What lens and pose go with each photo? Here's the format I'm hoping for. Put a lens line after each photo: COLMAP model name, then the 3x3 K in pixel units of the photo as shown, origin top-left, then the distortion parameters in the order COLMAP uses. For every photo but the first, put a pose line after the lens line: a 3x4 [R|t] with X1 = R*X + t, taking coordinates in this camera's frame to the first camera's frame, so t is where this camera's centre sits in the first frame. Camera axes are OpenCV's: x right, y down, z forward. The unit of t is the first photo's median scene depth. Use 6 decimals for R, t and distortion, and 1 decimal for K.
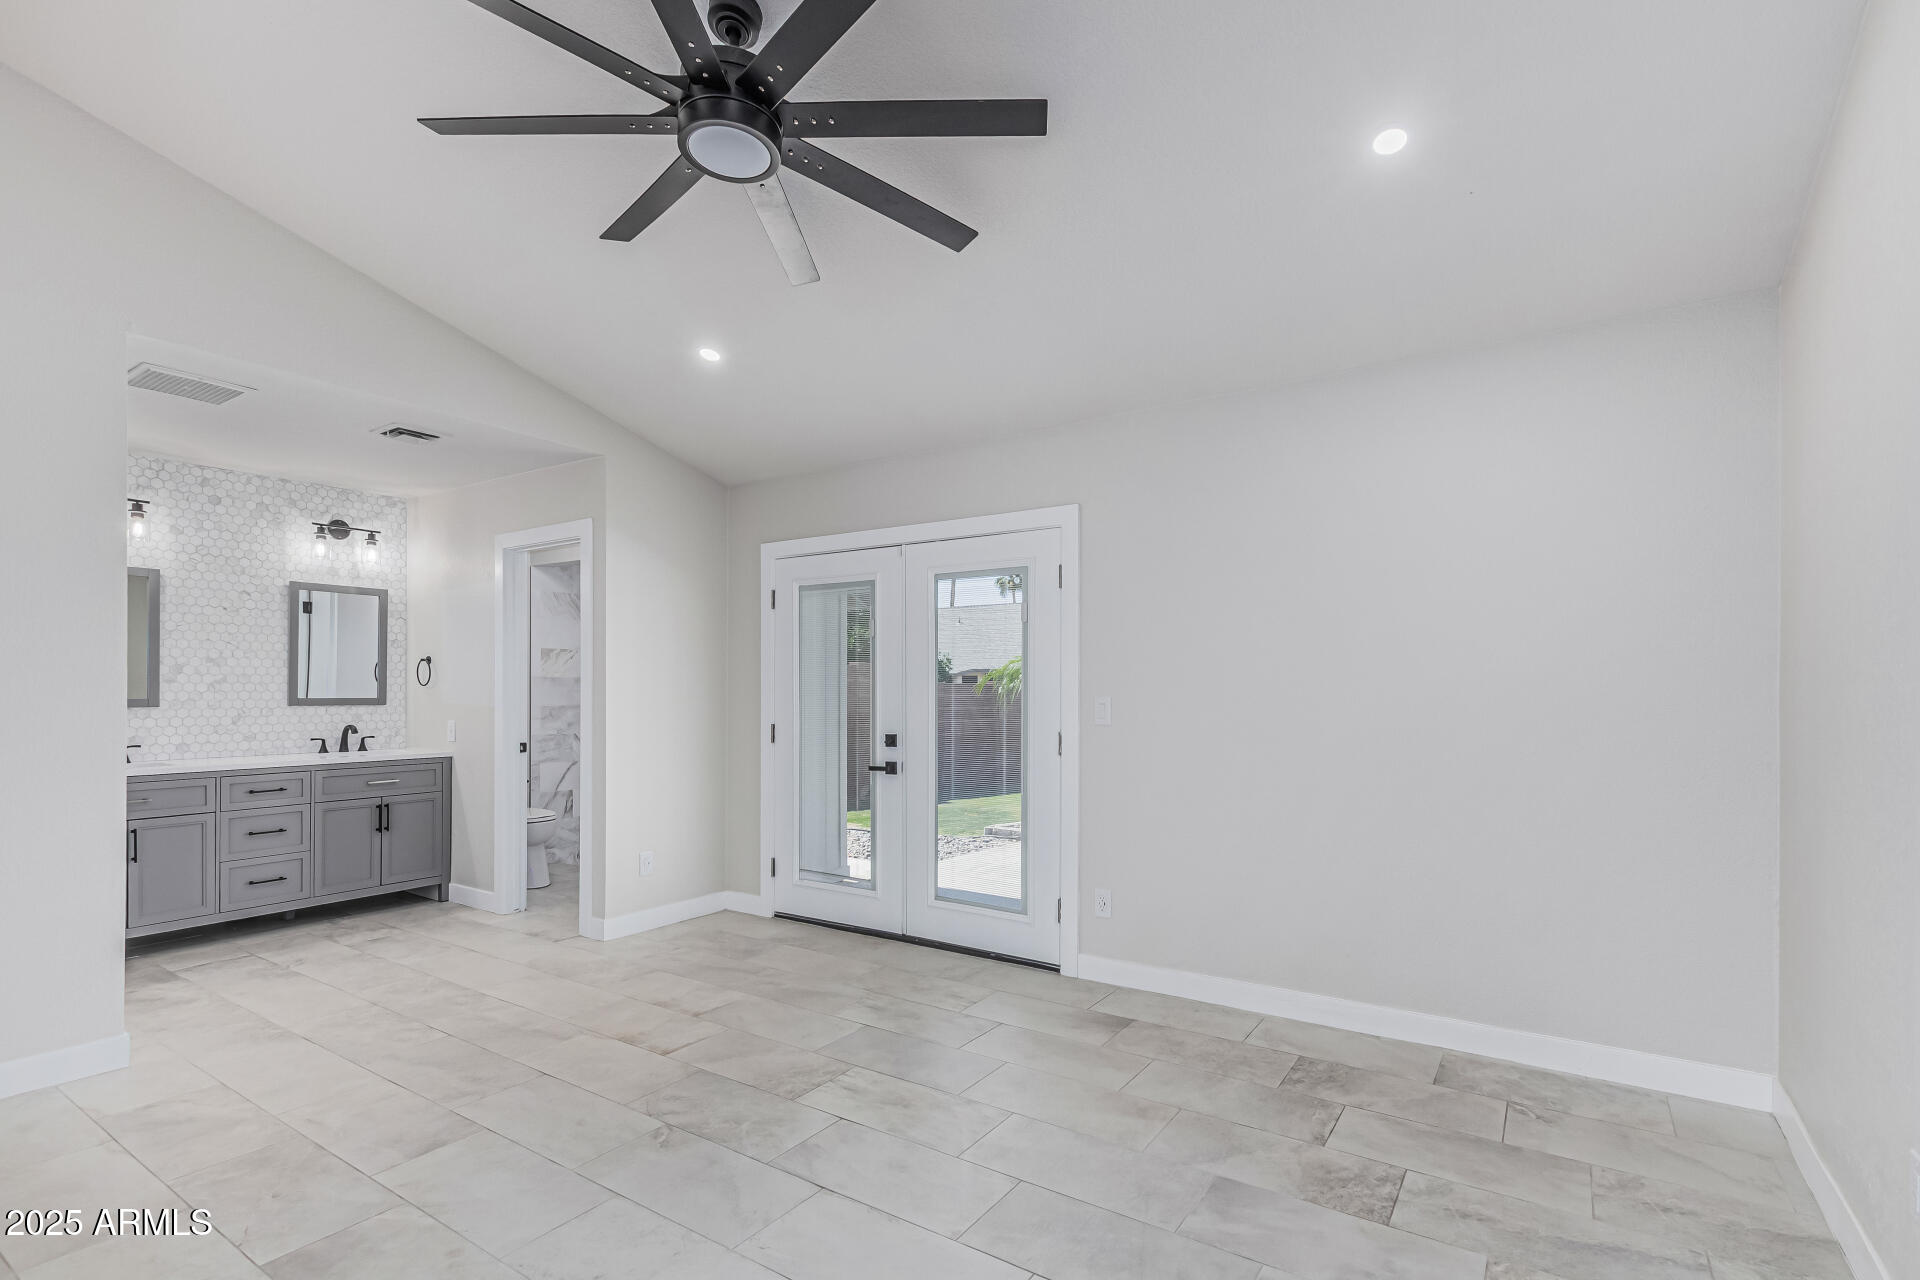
lens RADIAL K [[896.8, 0, 960.2], [0, 896.8, 698.1], [0, 0, 1]] dist [0.003907, 0.000195]
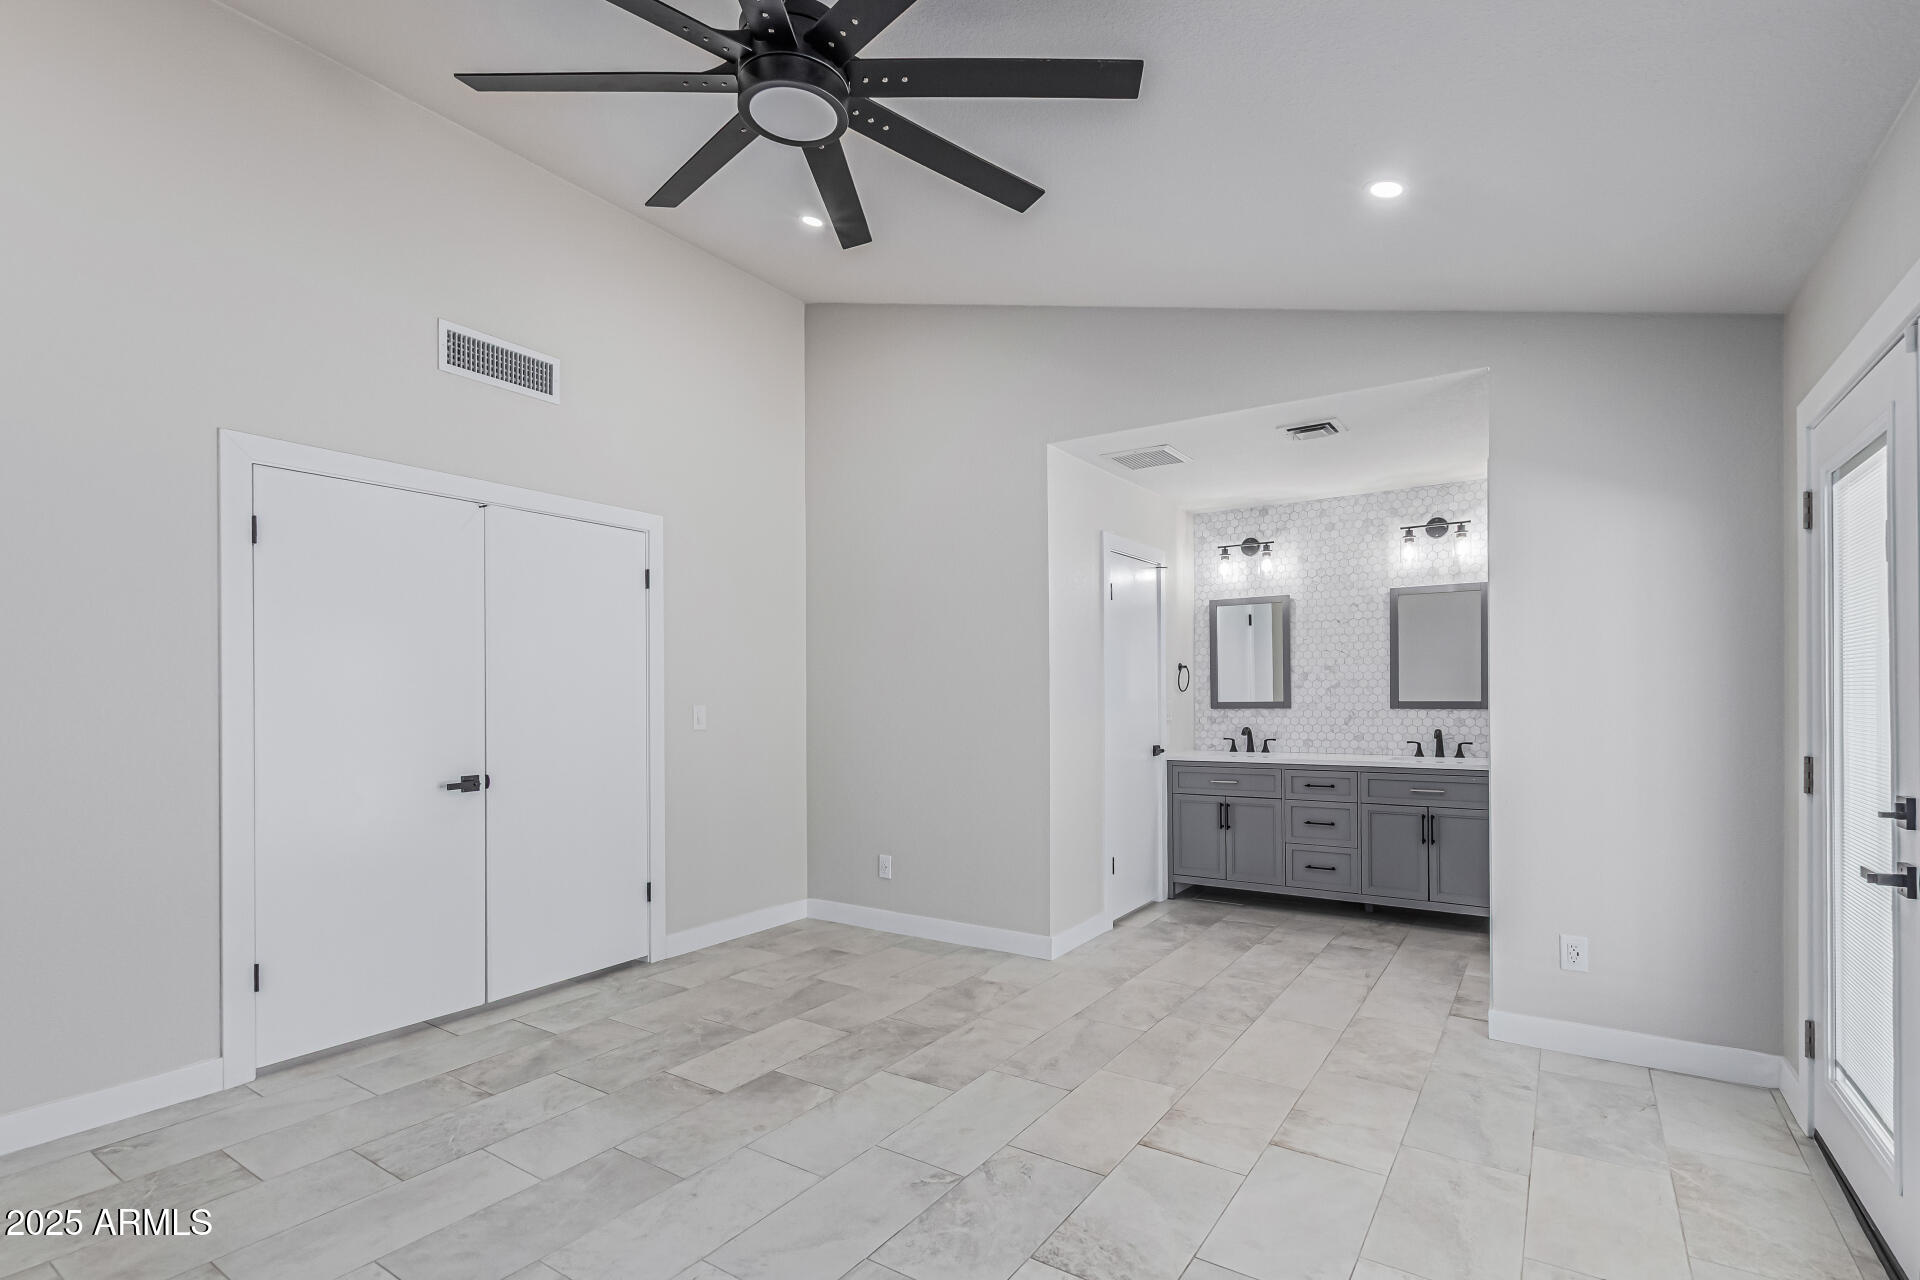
lens RADIAL K [[896.8, 0, 960.2], [0, 896.8, 698.1], [0, 0, 1]] dist [0.003907, 0.000195]
pose [[-0.000212, 0.000190, -1.000000, 0.310179], [-0.001041, 0.999999, 0.000190, -0.003367], [0.999999, 0.001041, -0.000212, 0.539299]]
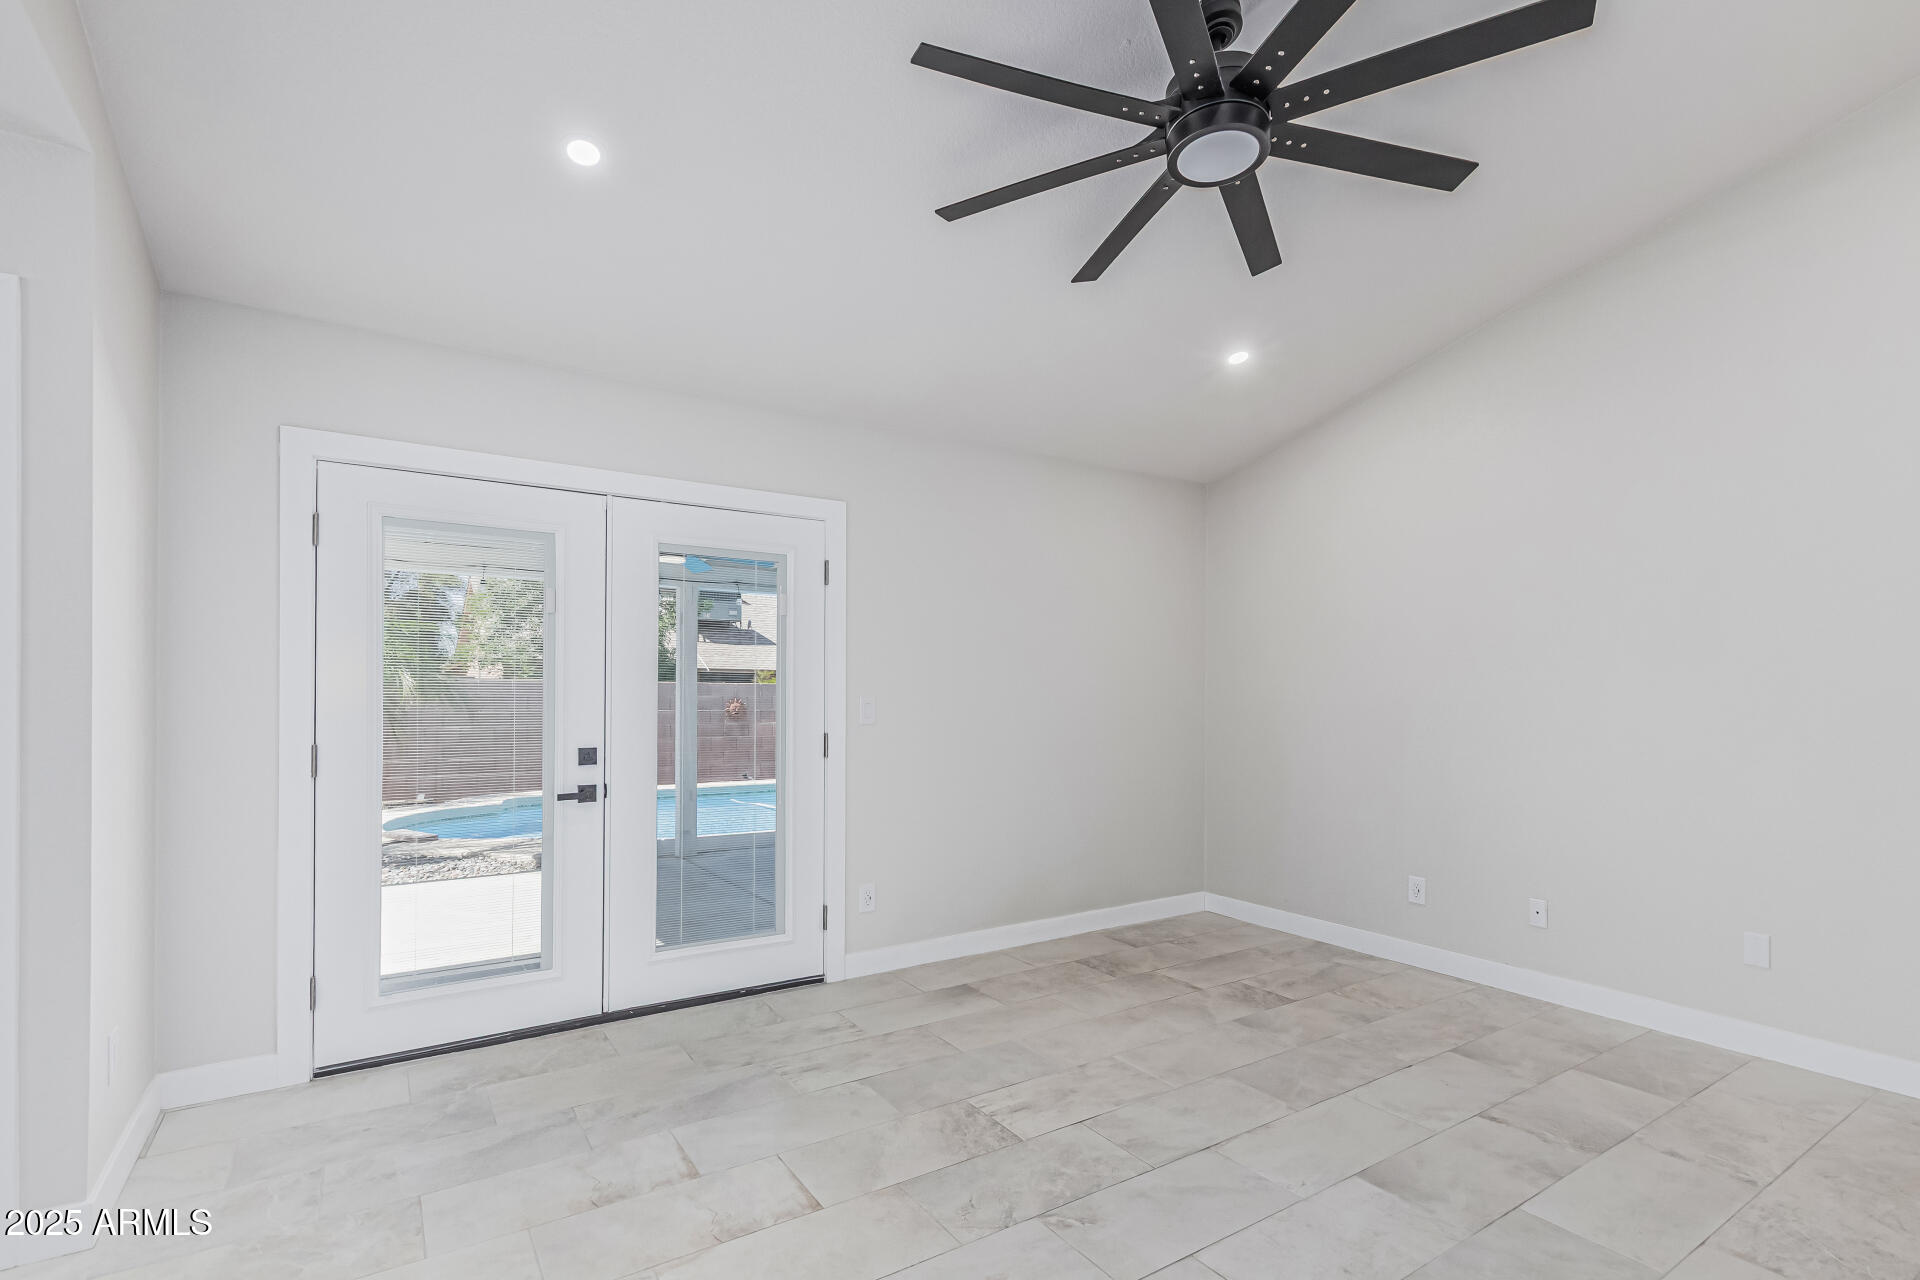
lens RADIAL K [[910.2, 0, 962.6], [0, 910.2, 691.8], [0, 0, 1]] dist [0.002154, 0.000278]
pose [[0.383724, 0.000606, 0.923448, -0.611048], [0.000862, 0.999999, -0.001015, -0.004609], [-0.923448, 0.001185, 0.383723, 0.401034]]
